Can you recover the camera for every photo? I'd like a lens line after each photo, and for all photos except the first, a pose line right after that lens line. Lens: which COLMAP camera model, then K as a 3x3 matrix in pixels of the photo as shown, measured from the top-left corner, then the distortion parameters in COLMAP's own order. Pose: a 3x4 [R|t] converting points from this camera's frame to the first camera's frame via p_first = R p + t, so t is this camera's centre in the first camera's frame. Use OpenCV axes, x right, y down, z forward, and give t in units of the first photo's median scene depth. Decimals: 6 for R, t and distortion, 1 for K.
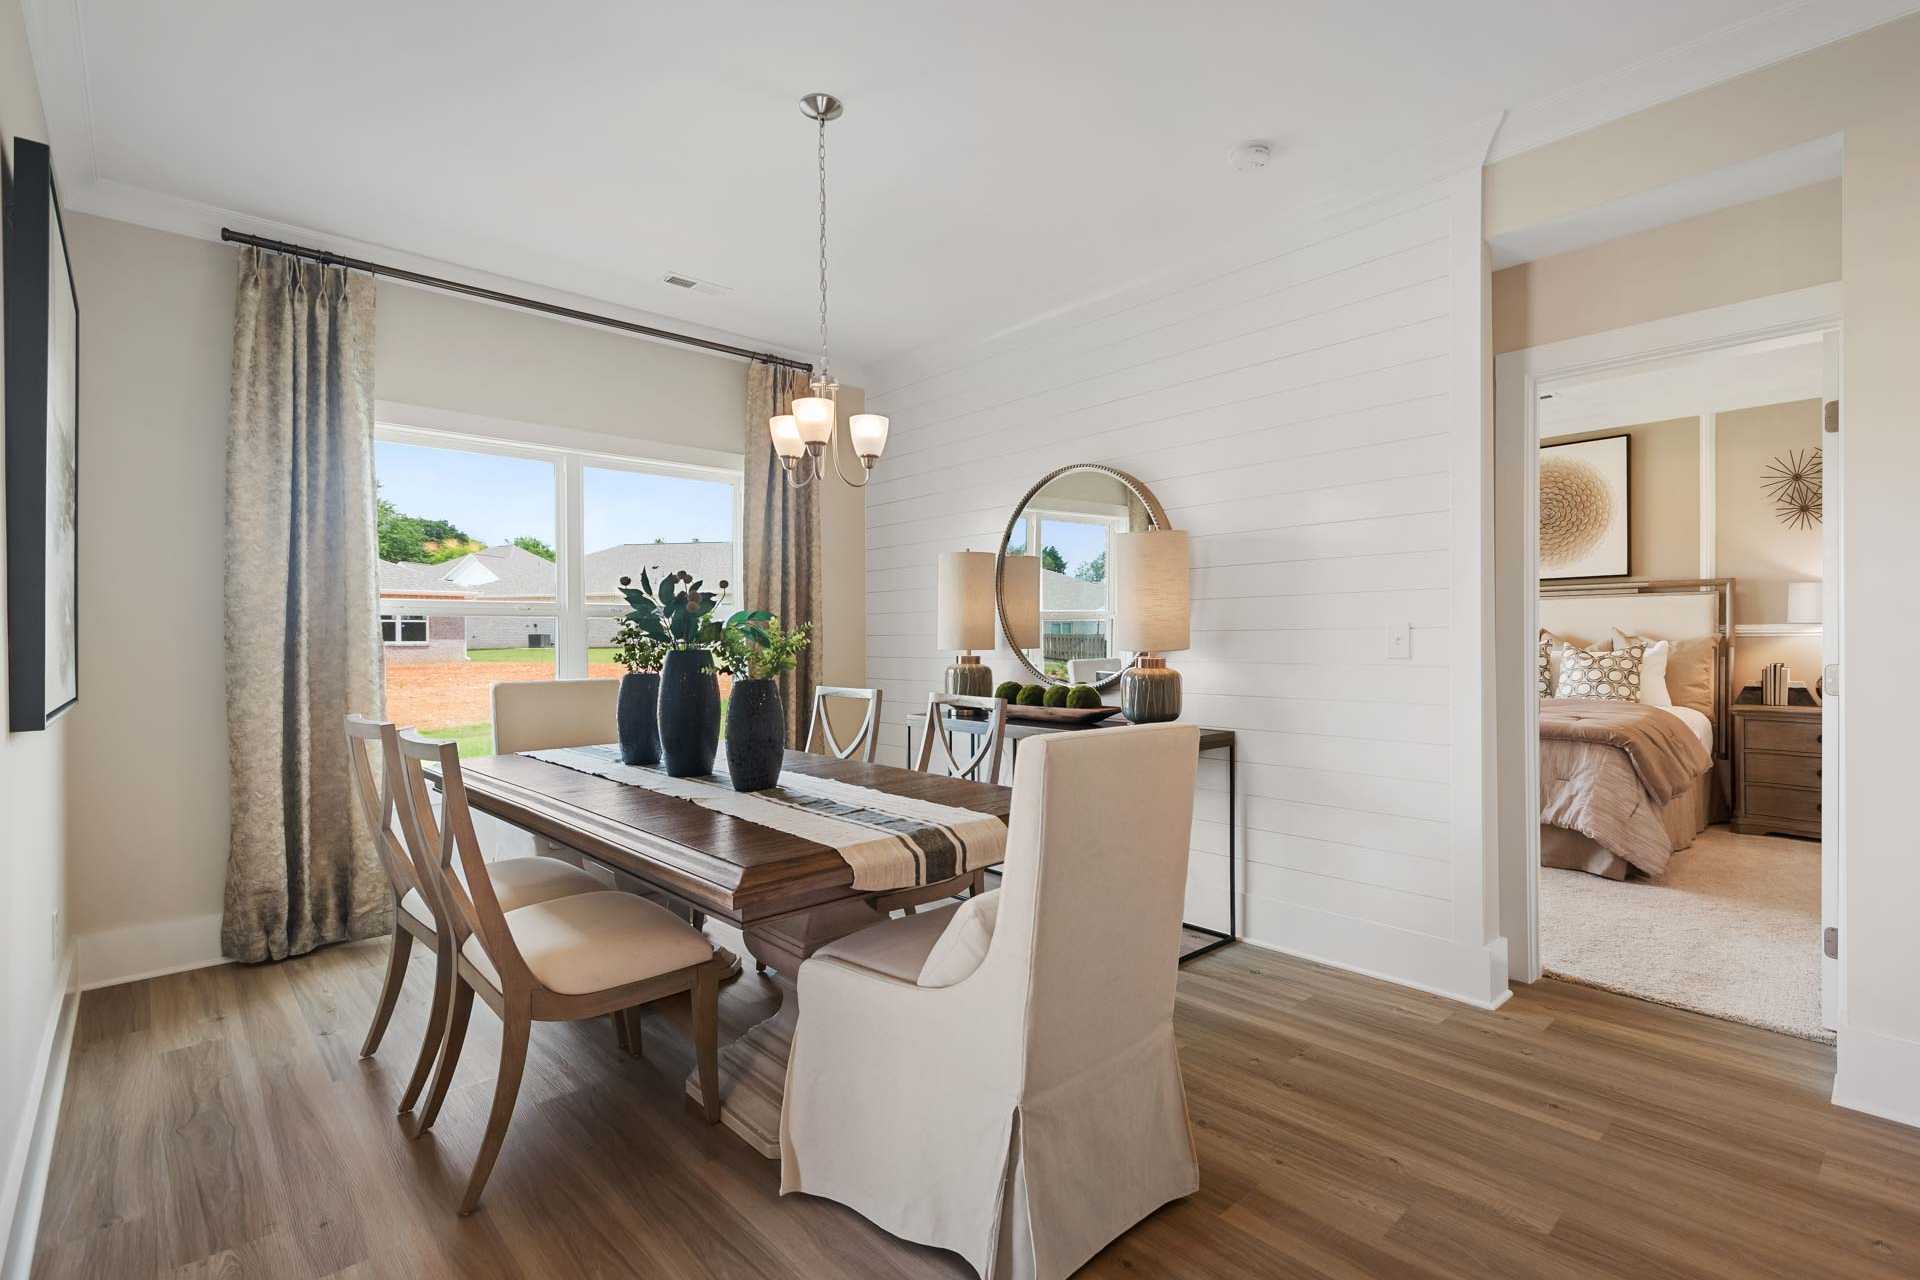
lens RADIAL K [[892.6, 0, 964.6], [0, 892.6, 645.7], [0, 0, 1]] dist [0.007794, -0.002230]
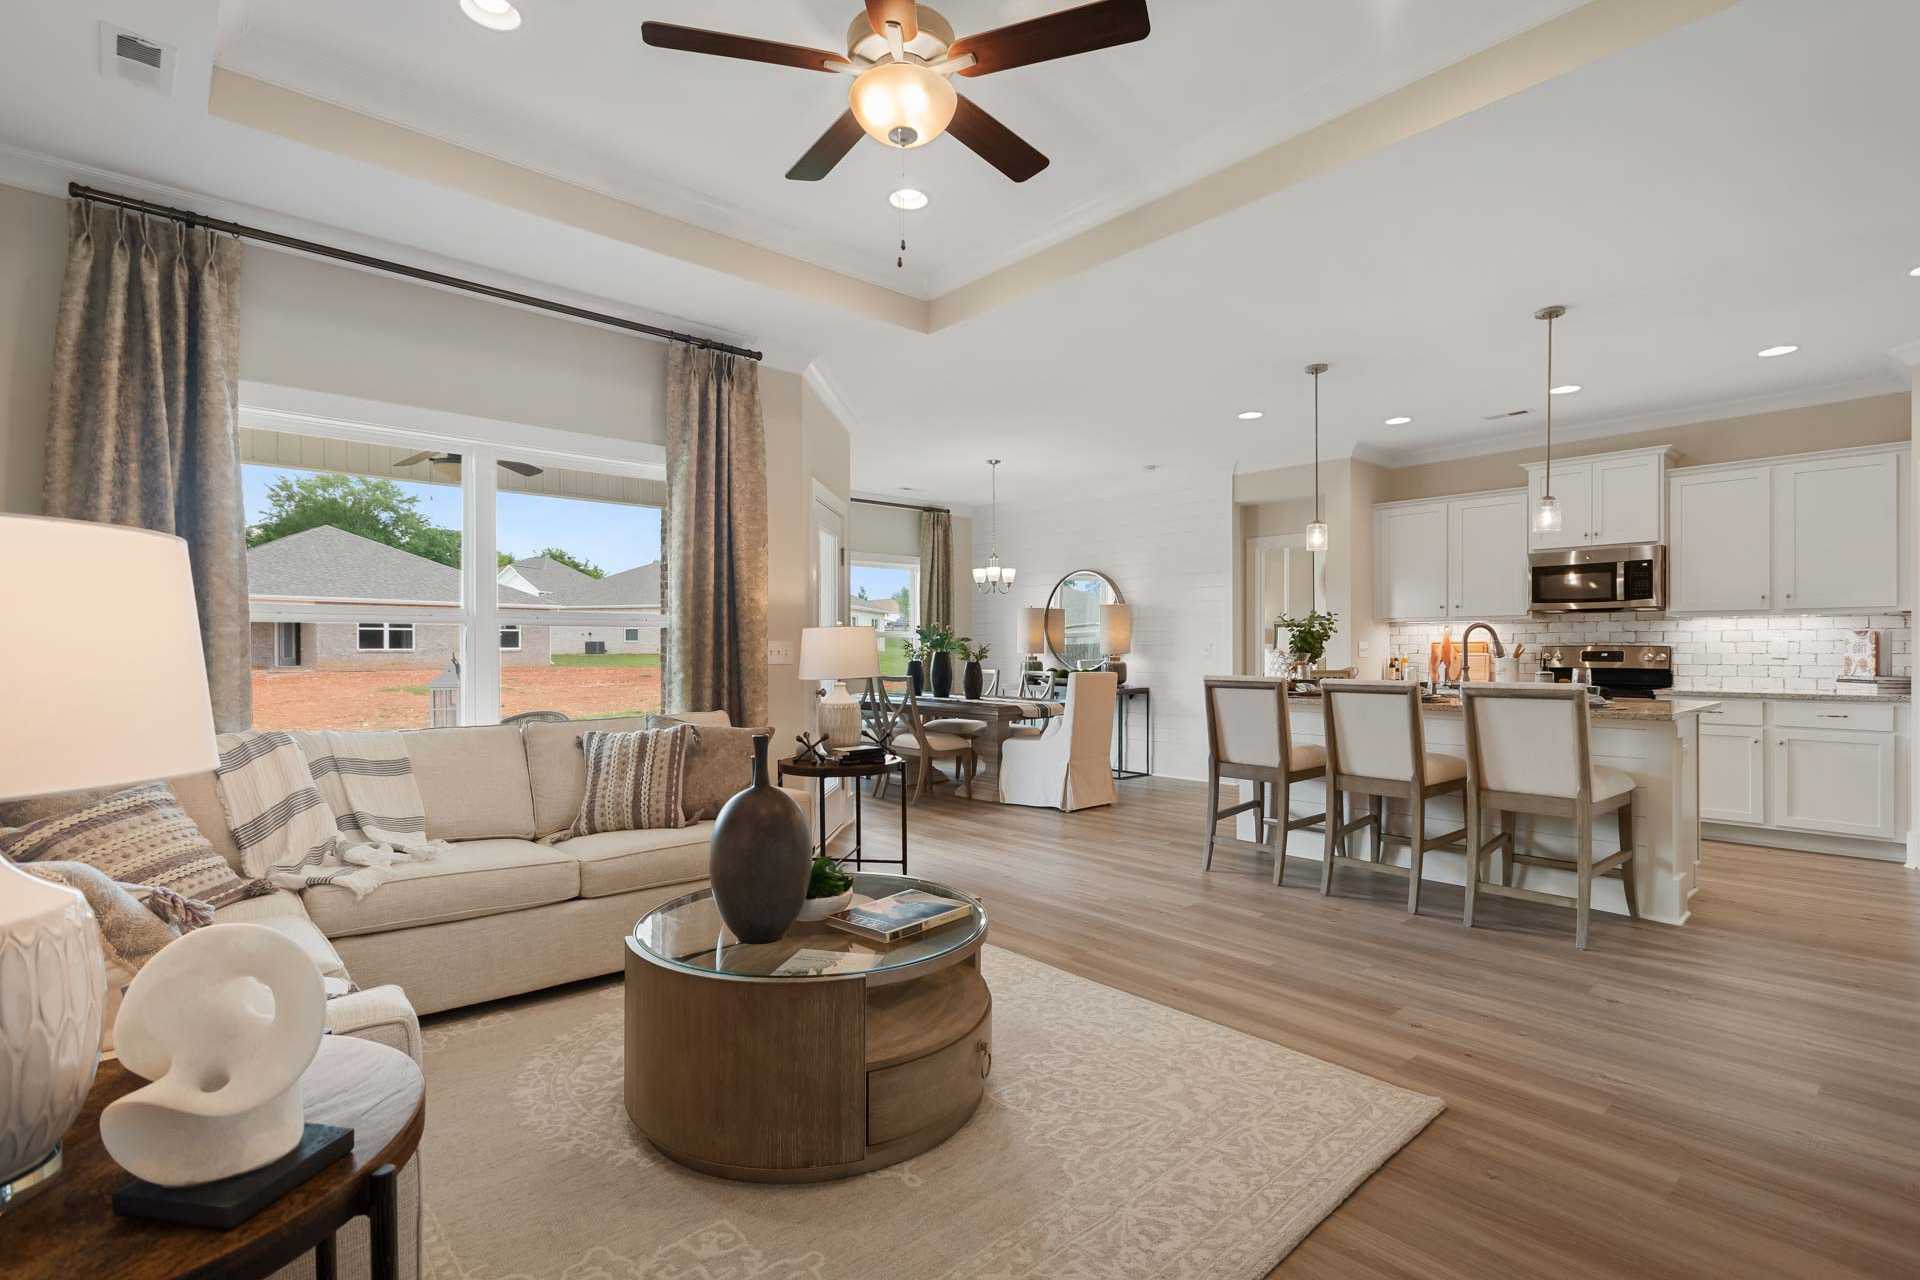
lens RADIAL K [[892.6, 0, 960.8], [0, 892.6, 646.2], [0, 0, 1]] dist [0.007794, -0.002230]
pose [[0.999978, 0.004540, -0.004770, -0.192296], [-0.004587, 0.999941, -0.009827, 0.011003], [0.004725, 0.009849, 0.999940, -1.419585]]
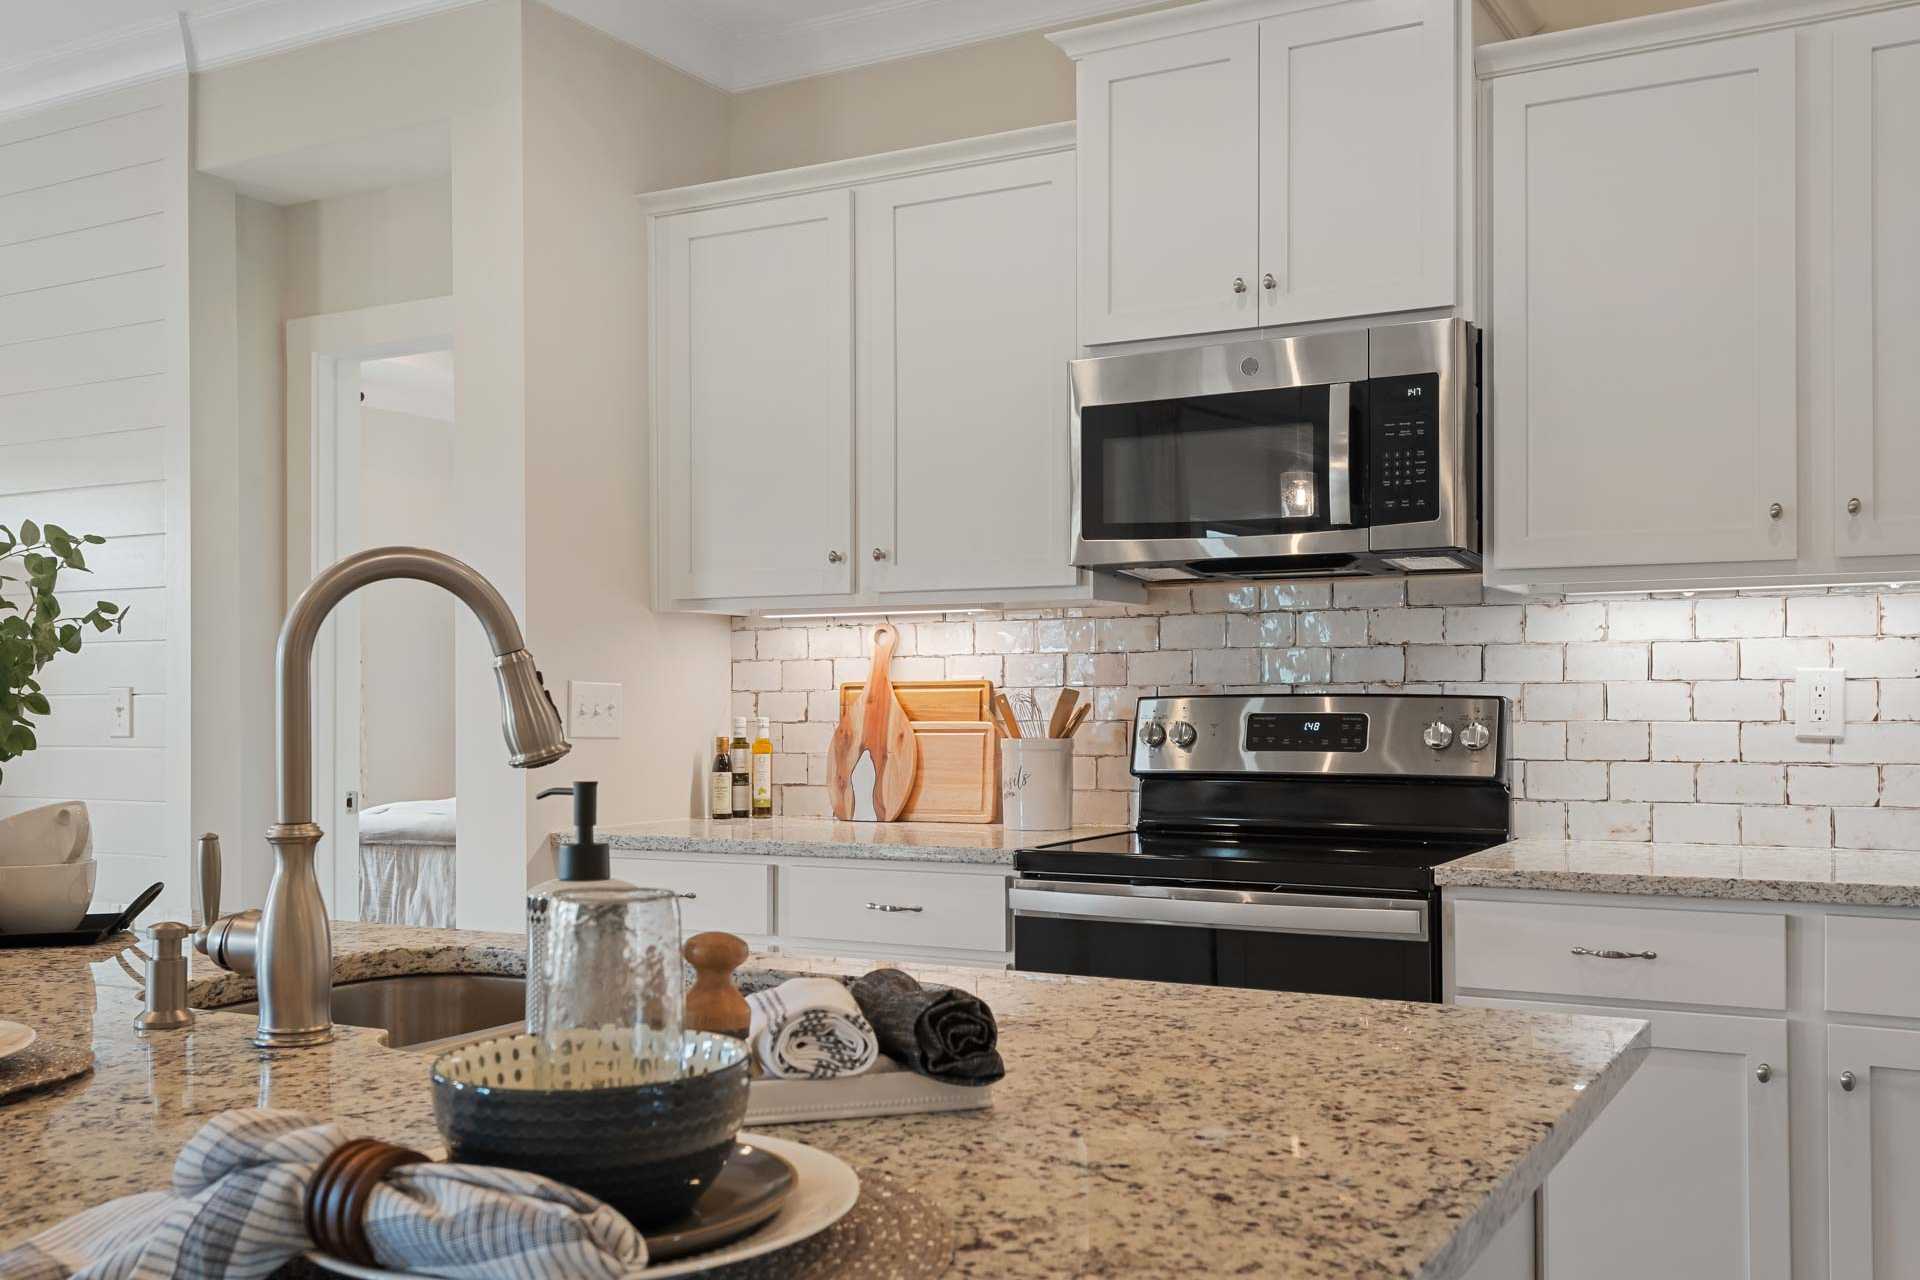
lens RADIAL K [[1784.7, 0, 959.0], [0, 1784.7, 678.2], [0, 0, 1]] dist [0.032558, 0.000000]
pose [[0.945383, 0.007246, 0.325882, 0.576450], [-0.000240, 0.999768, -0.021532, -0.001119], [-0.325962, 0.020278, 0.945165, -0.503462]]
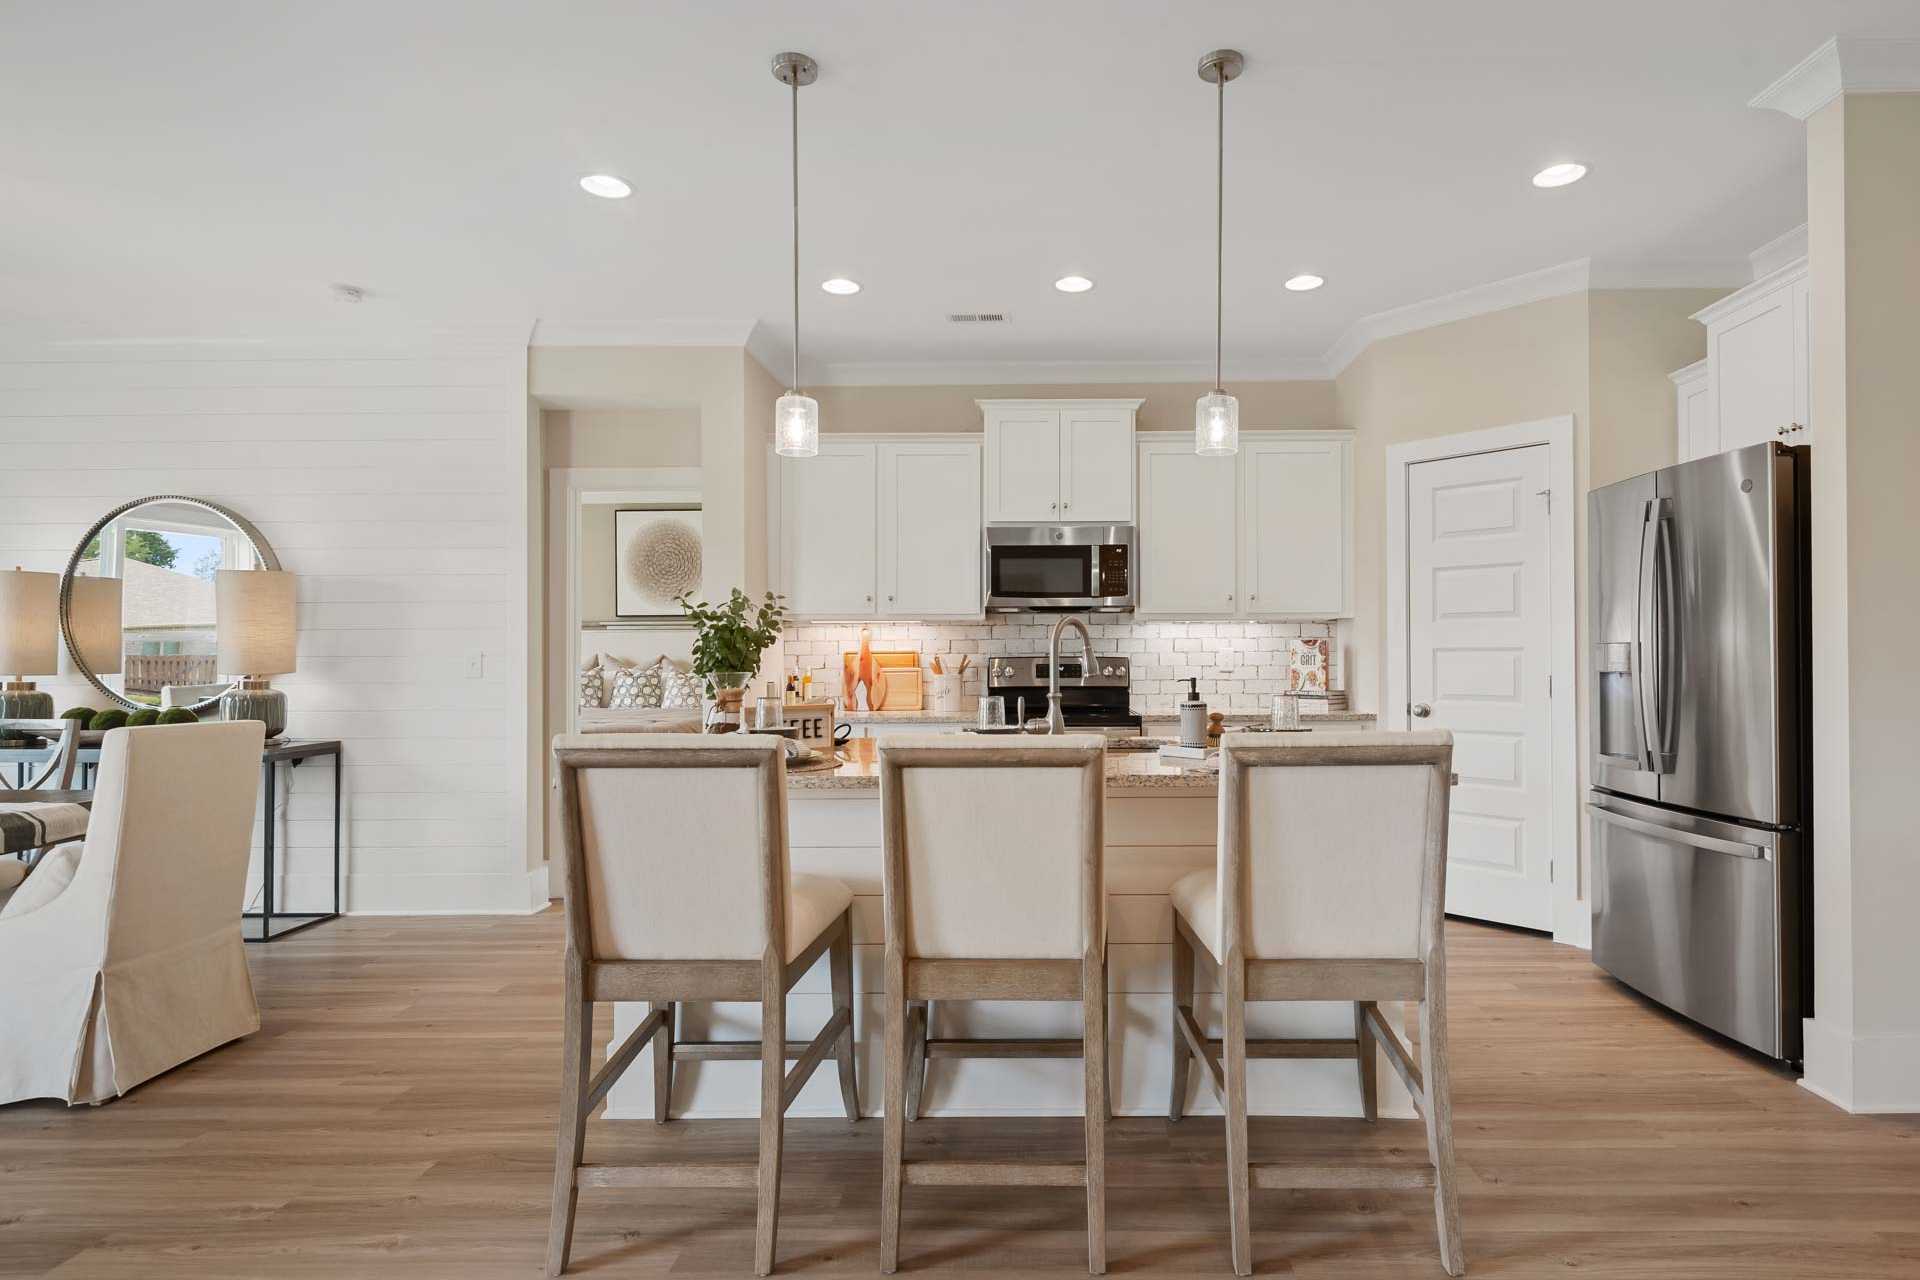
lens RADIAL K [[1000.8, 0, 1024.4], [0, 1000.8, 646.7], [0, 0, 1]] dist [0.013166, -0.004296]
pose [[0.684701, 0.011507, 0.728734, -0.055736], [0.004906, 0.999780, -0.020396, 0.001755], [-0.728808, 0.017540, 0.684494, -0.610137]]
